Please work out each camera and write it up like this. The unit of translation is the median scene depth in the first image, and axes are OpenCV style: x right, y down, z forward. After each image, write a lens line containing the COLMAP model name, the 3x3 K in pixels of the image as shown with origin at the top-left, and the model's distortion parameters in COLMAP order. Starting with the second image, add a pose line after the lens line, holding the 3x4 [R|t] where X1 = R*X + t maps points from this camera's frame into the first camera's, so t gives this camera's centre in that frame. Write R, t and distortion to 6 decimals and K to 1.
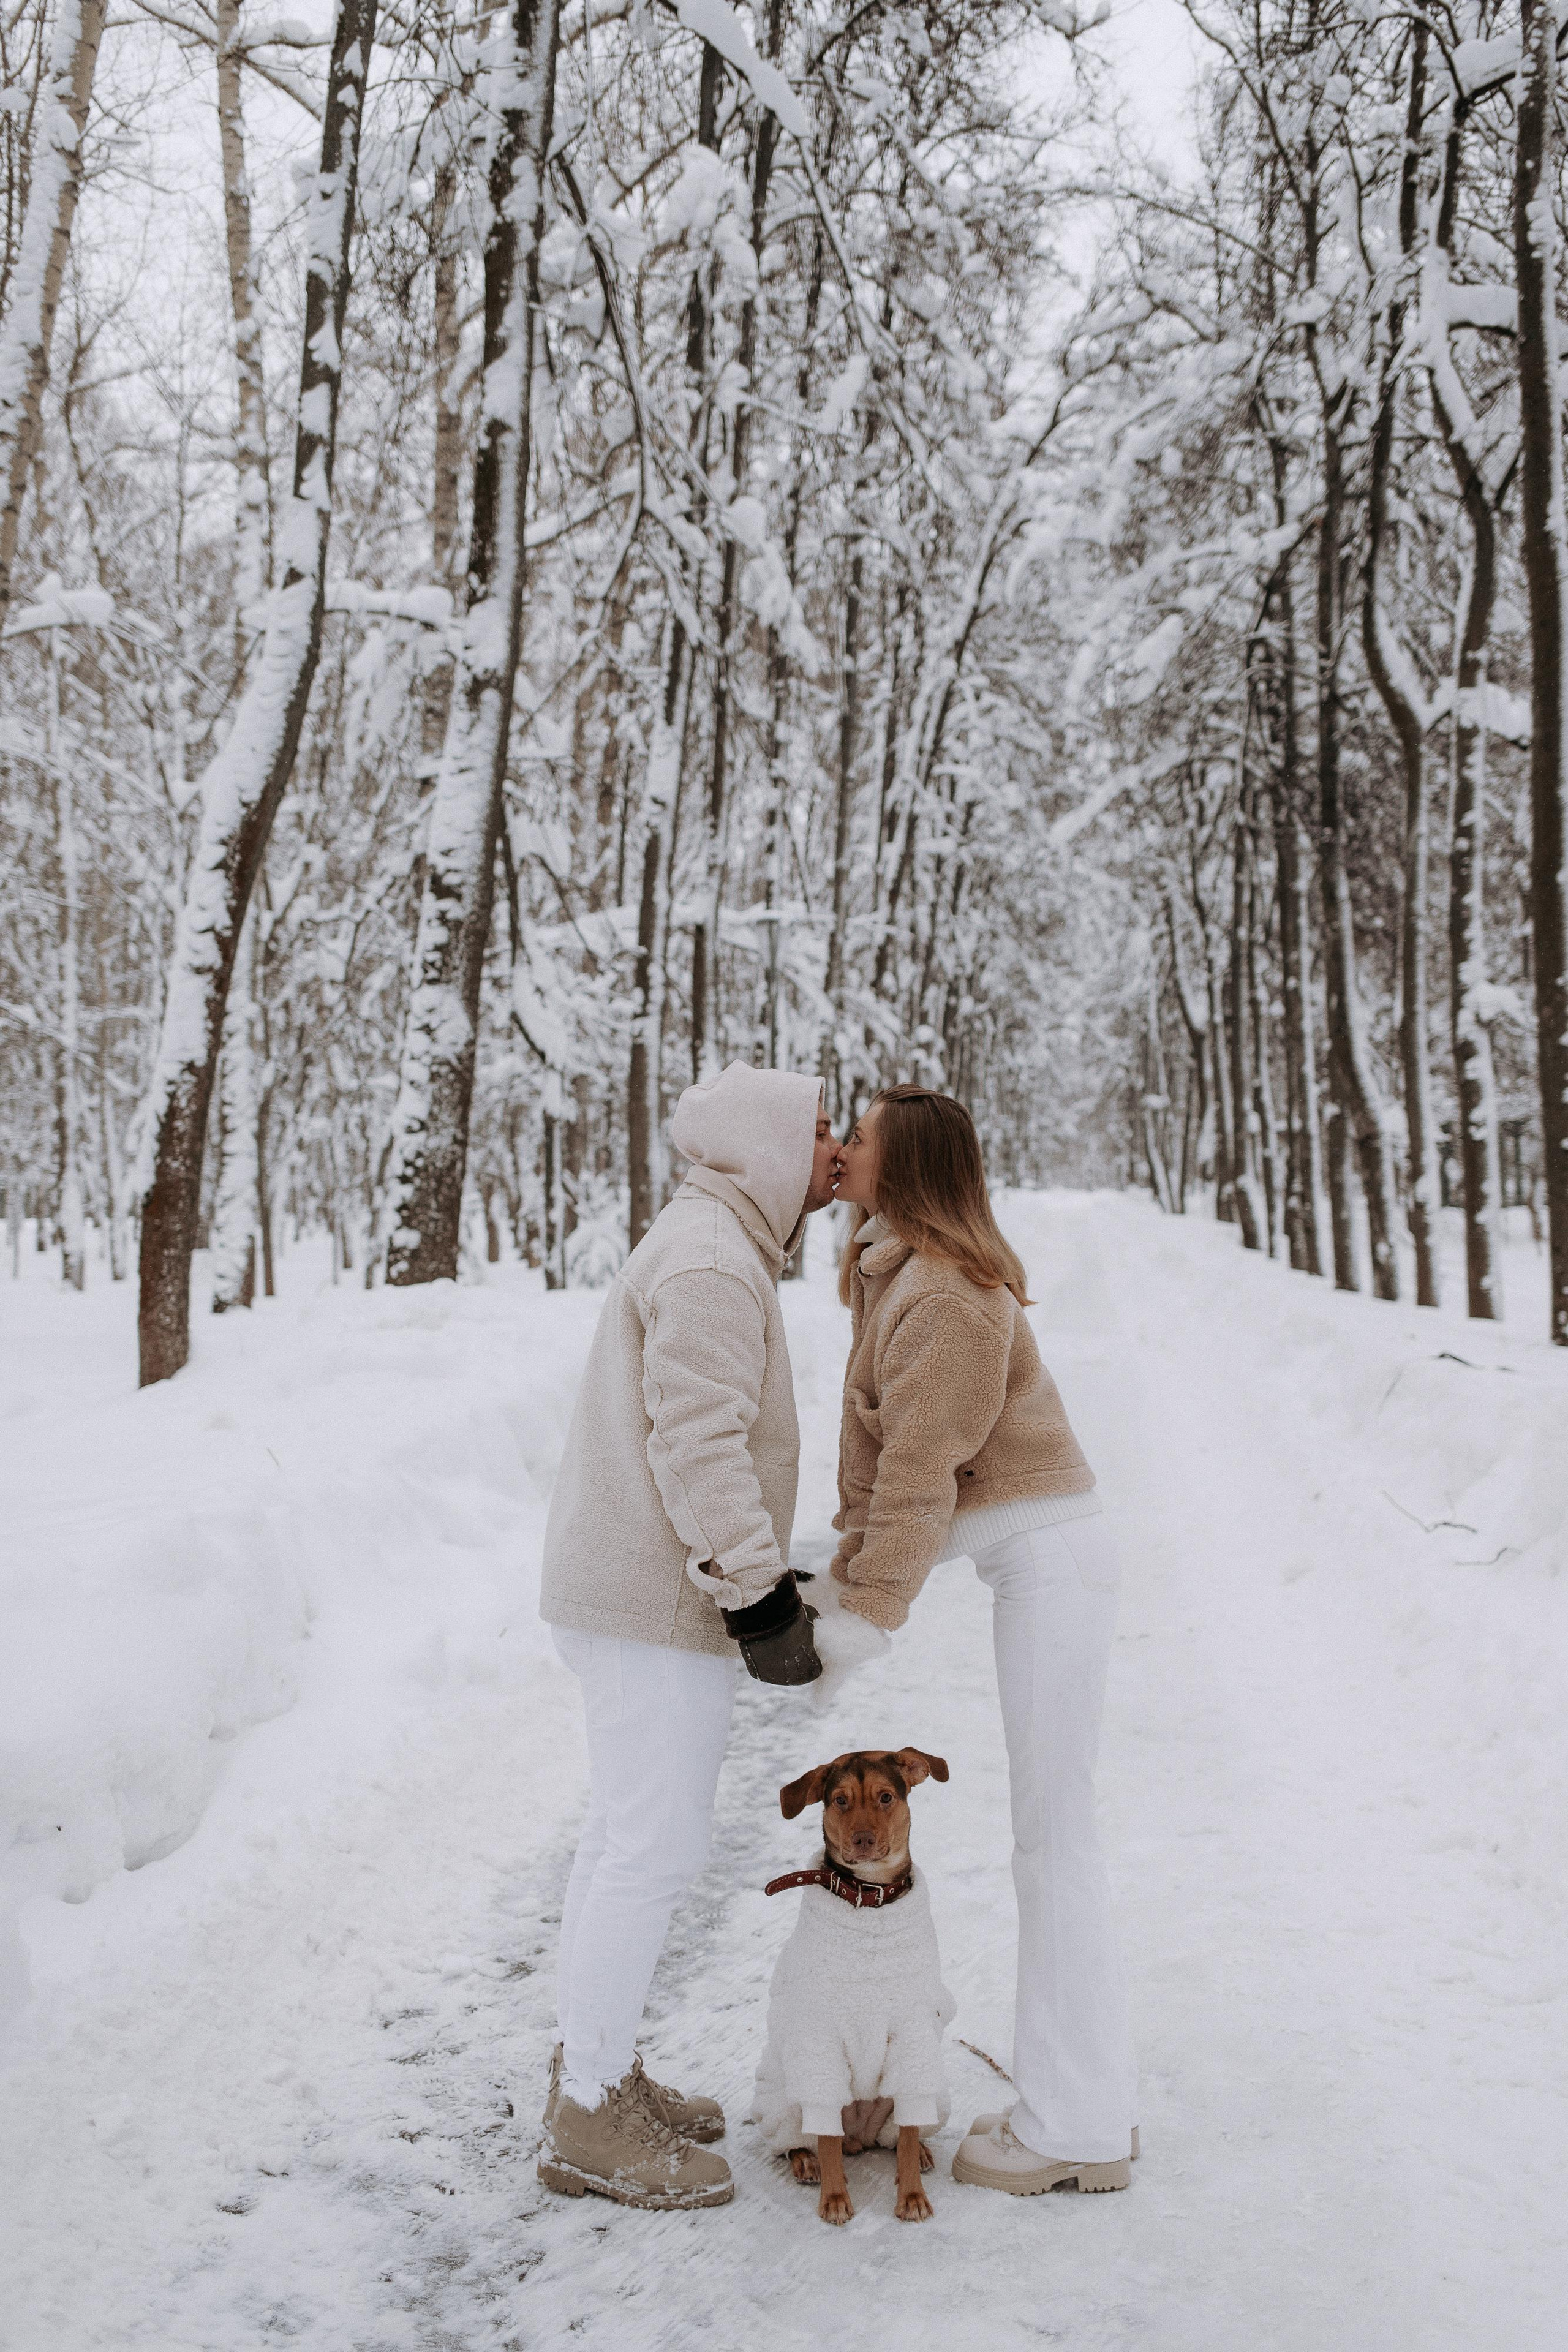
lens RADIAL K [[2201.8, 0, 784.0], [0, 2201.8, 1176.0], [0, 0, 1]] dist [0.032197, -0.021188]
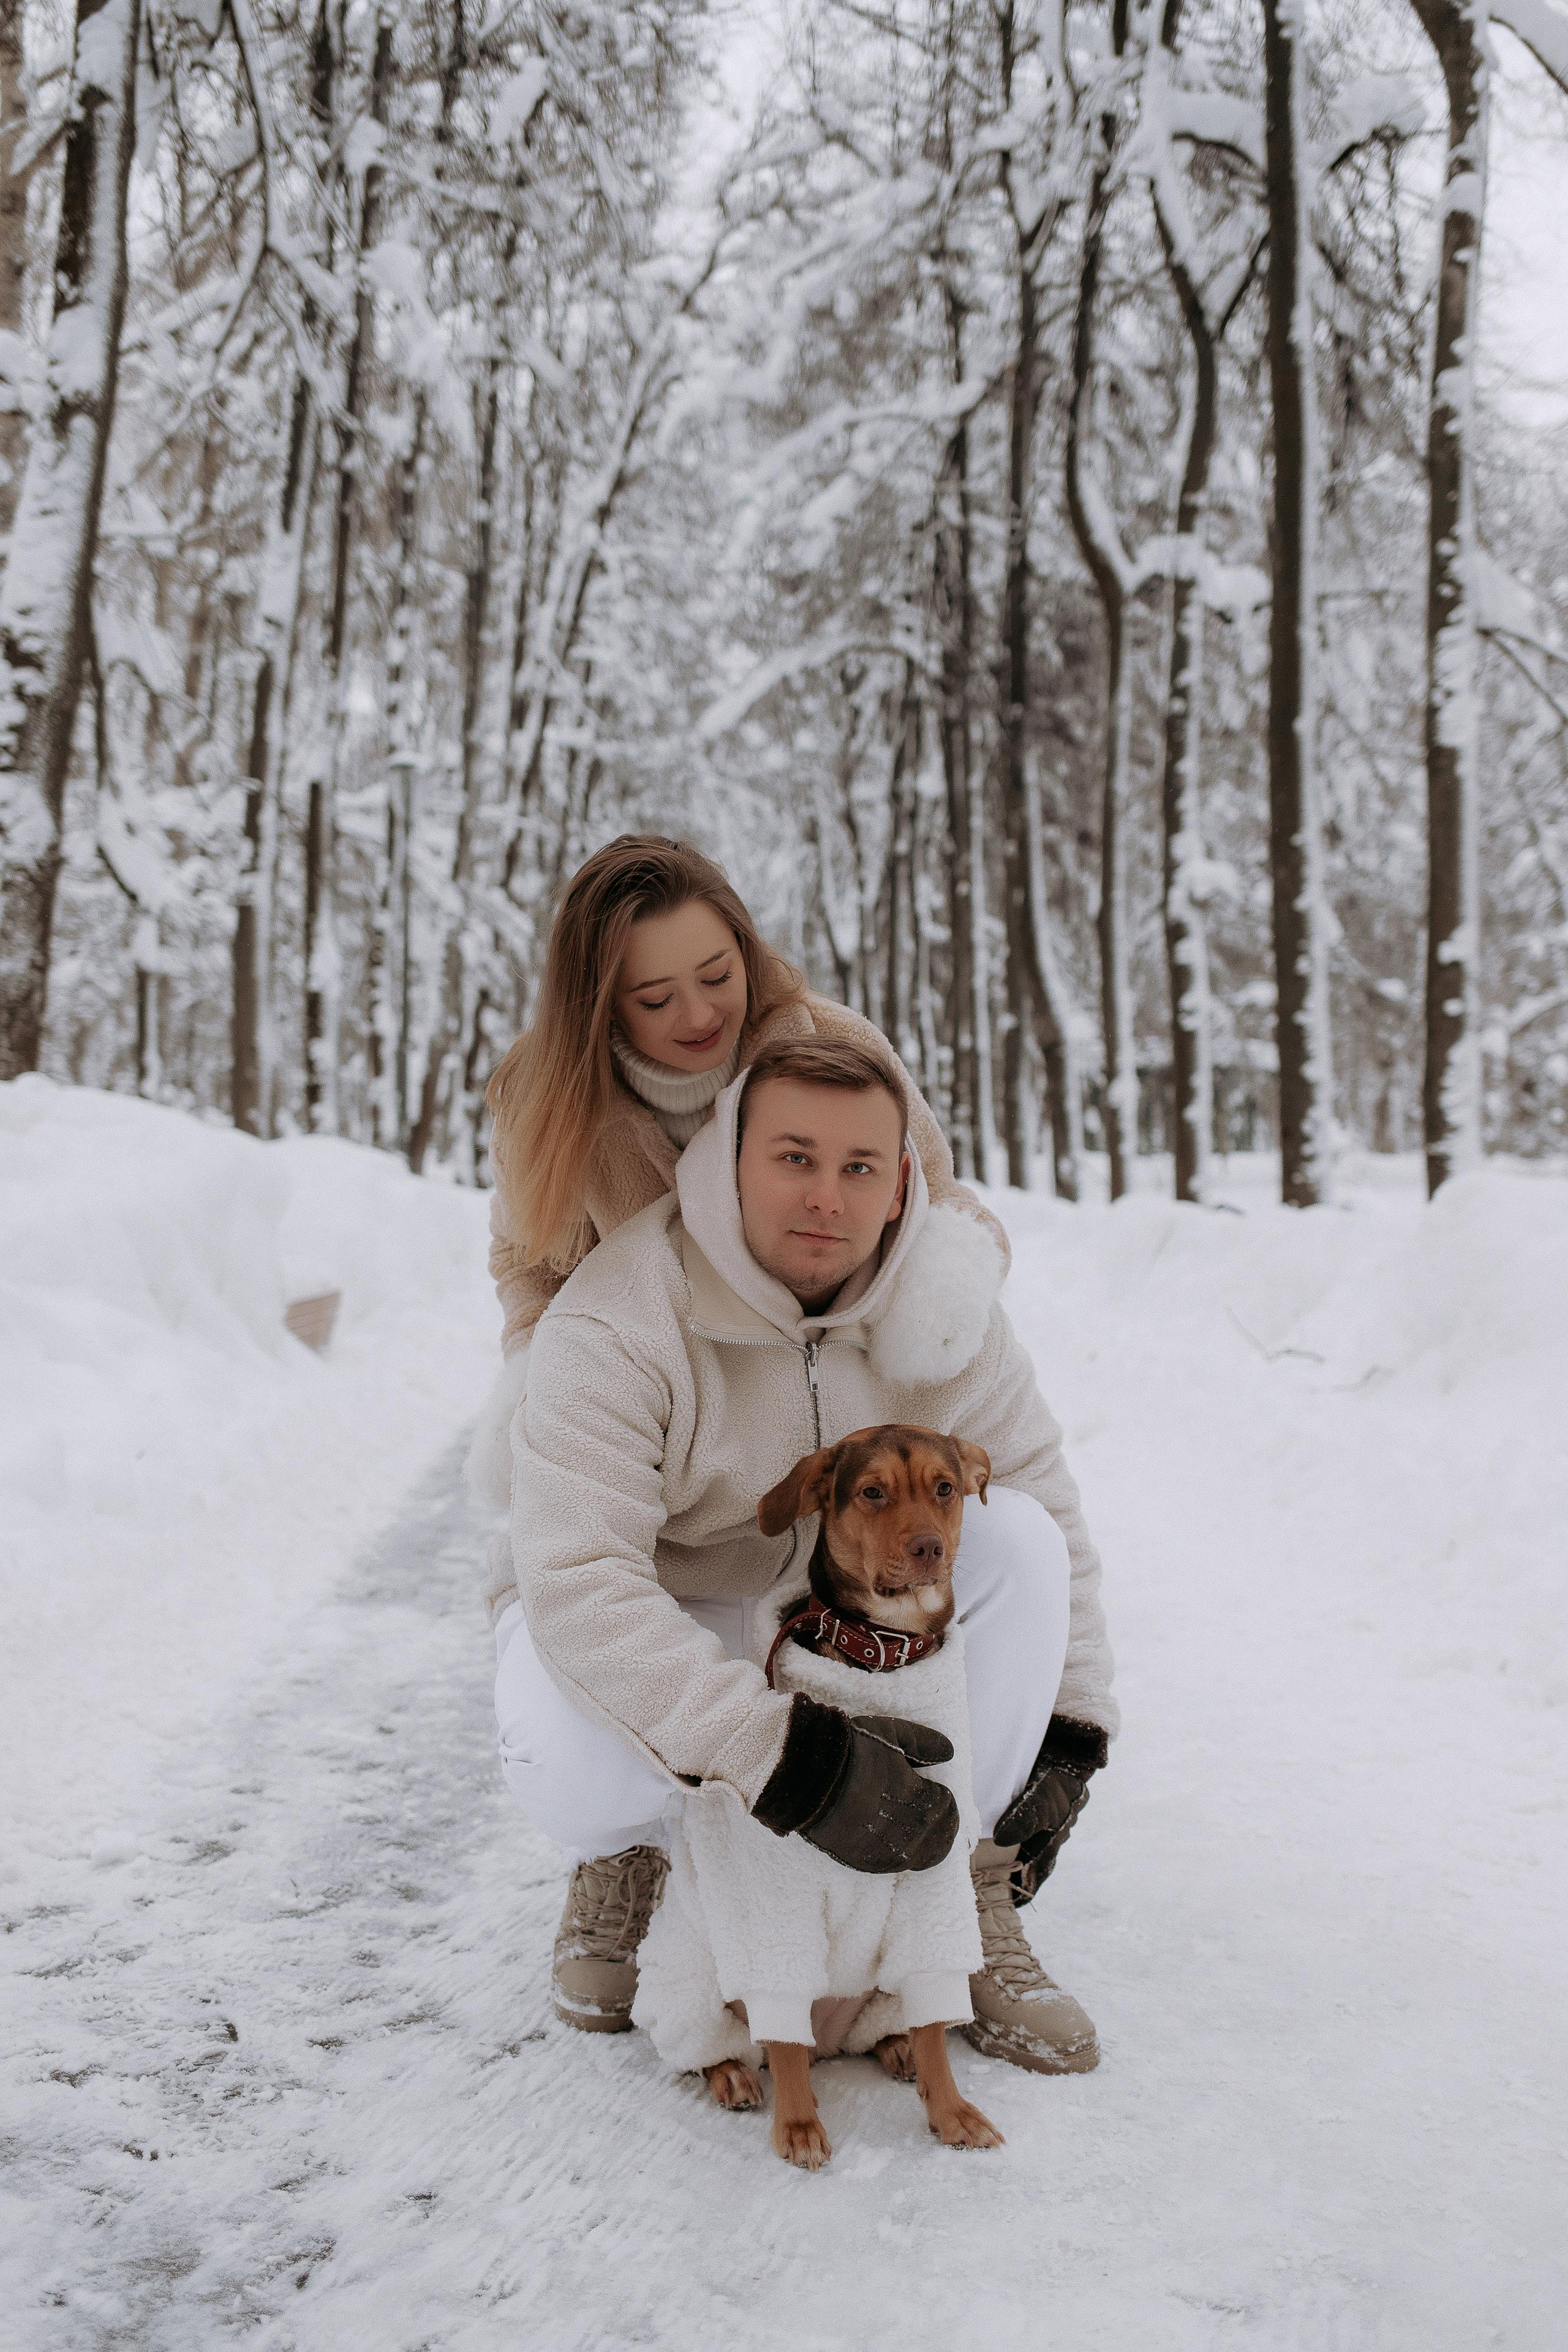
lens RADIAL K [[2365.0, 0, 799.6], [0, 2365.0, 1180.5], [0, 0, 1]] dist [0.030920, -0.038326]
pose [[0.984486, 0.012746, 0.175002, -0.011674], [-0.016190, 0.999702, 0.018267, 0.022684], [-0.174717, -0.020817, 0.984399, 0.043204]]
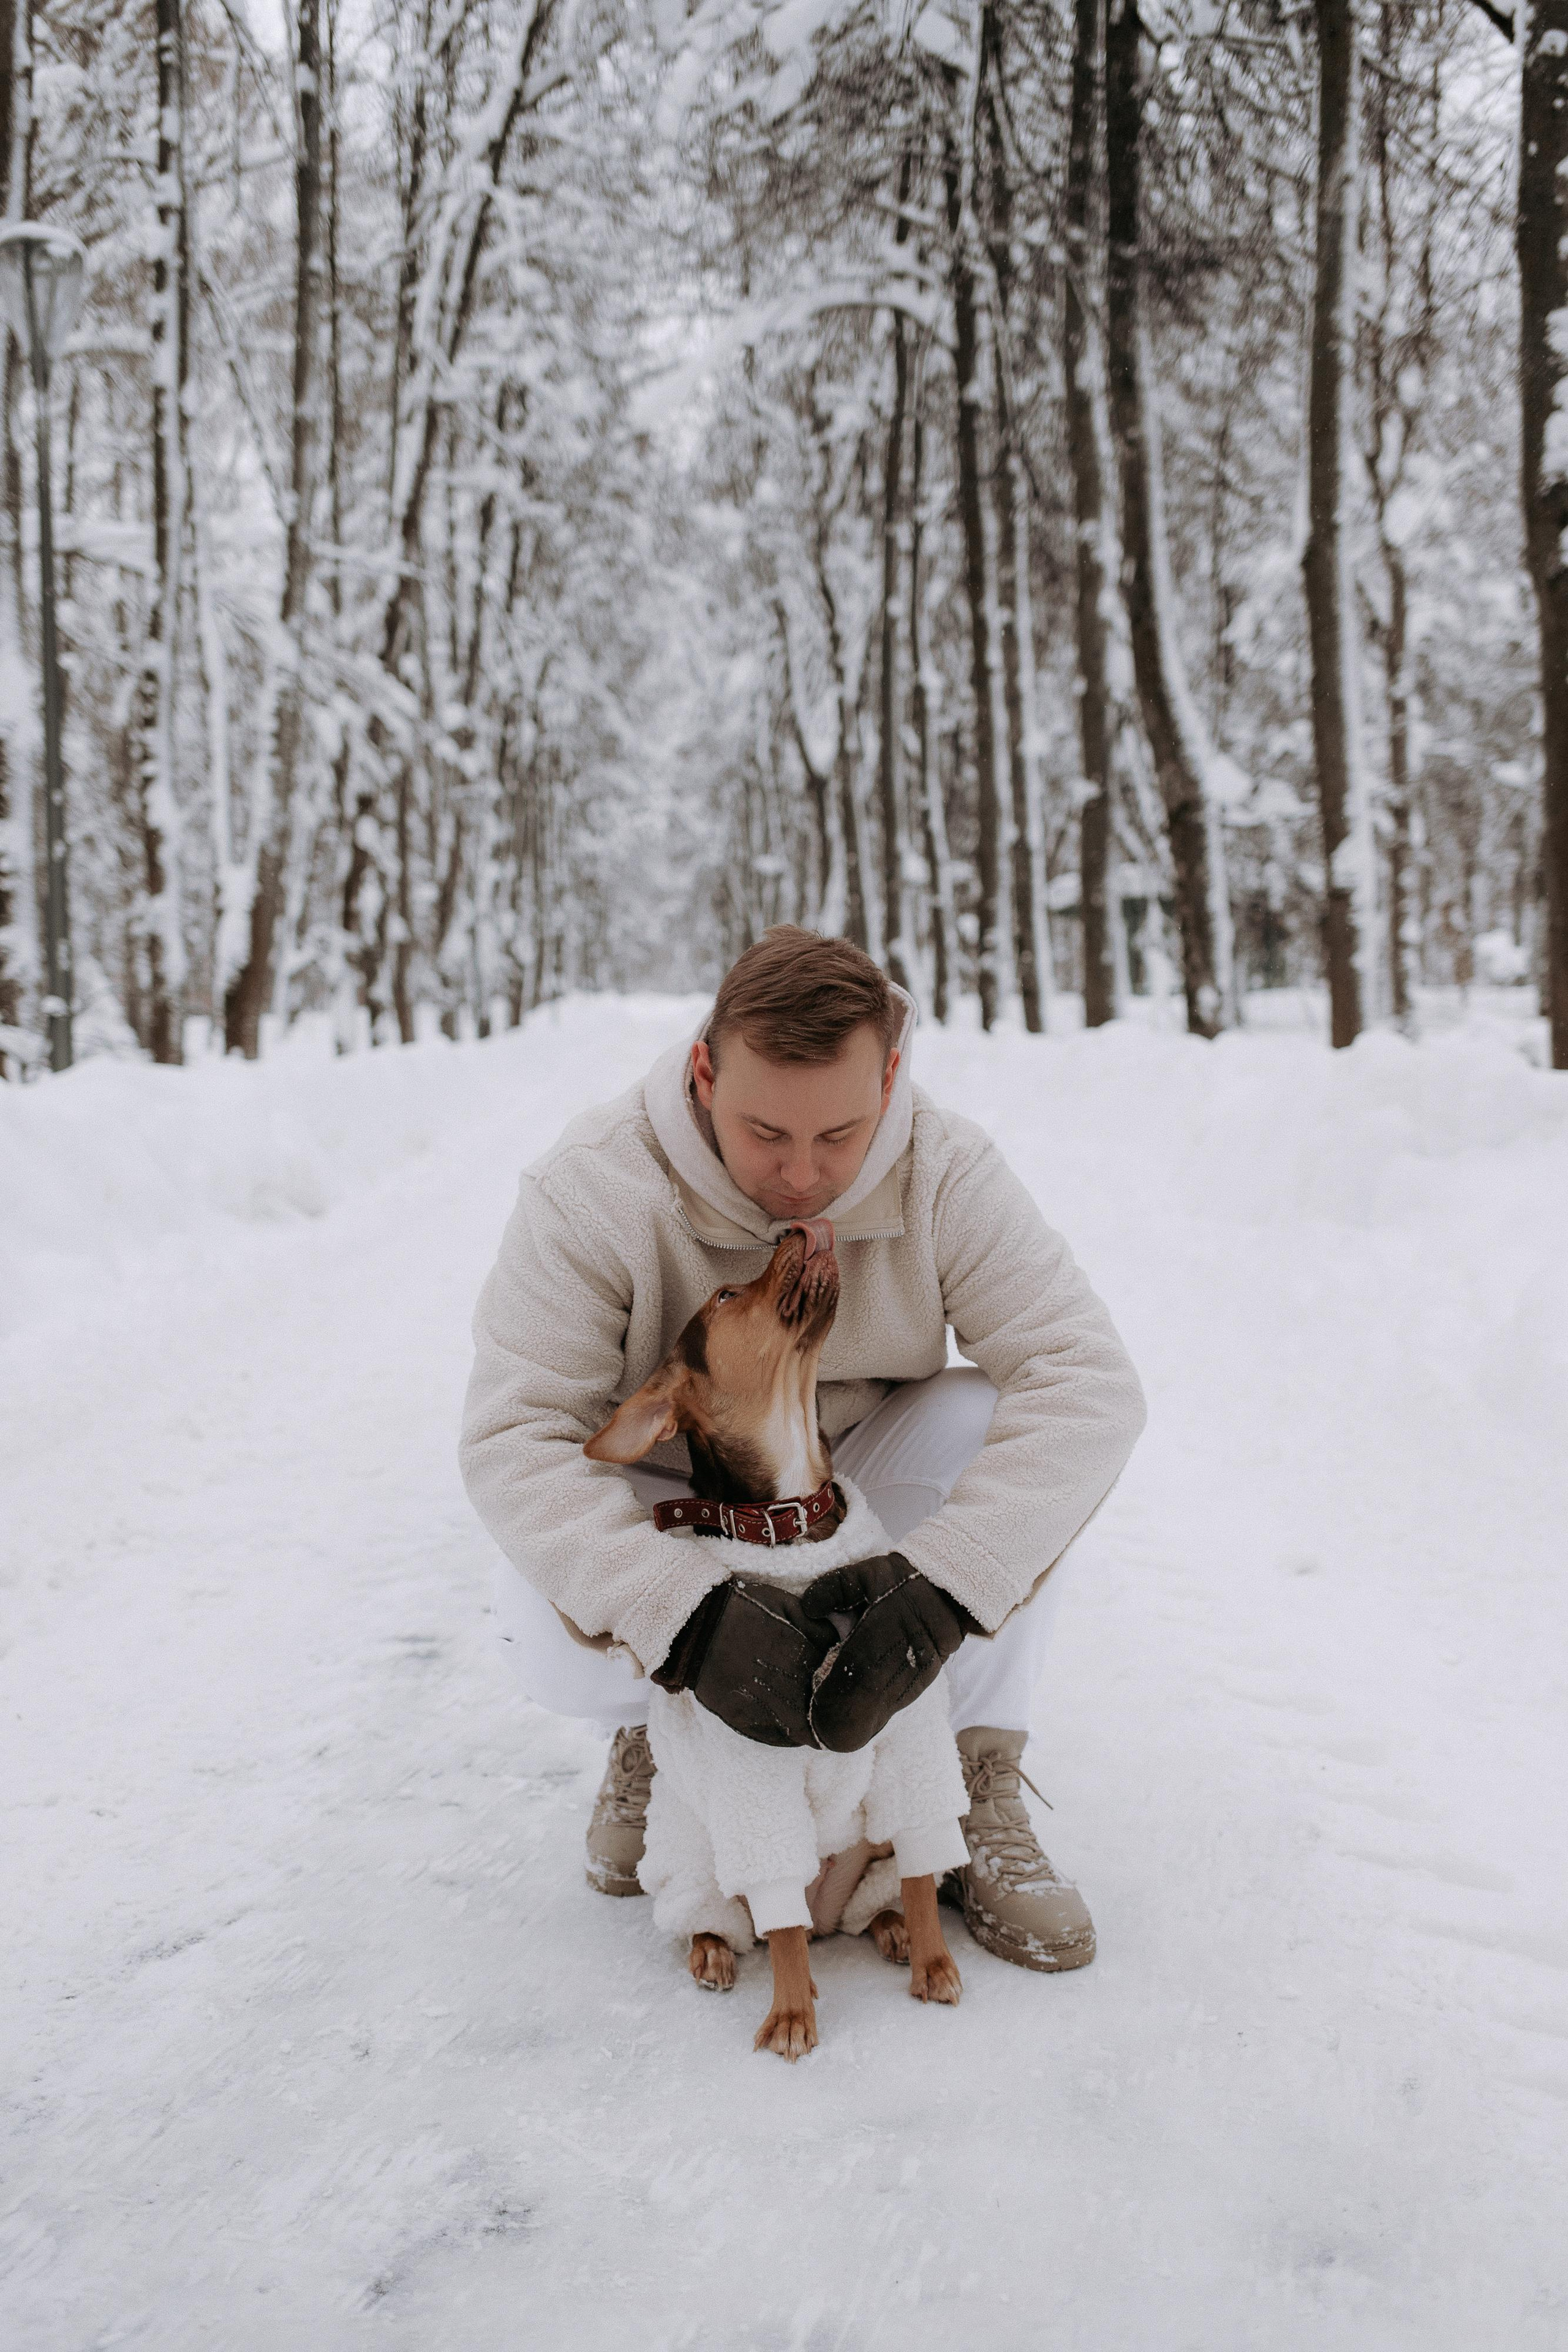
lens RADIAL K [[2365.0, 0, 799.6], [0, 2365.0, 1180.5], [0, 0, 1]] dist [0.030920, -0.038326]
pose [[0.981937, -0.020364, 0.188111, 0.044066], [0.005550, 0.996864, 0.078945, 0.030730], [-0.189129, -0.076475, 0.978970, 0.390942]]
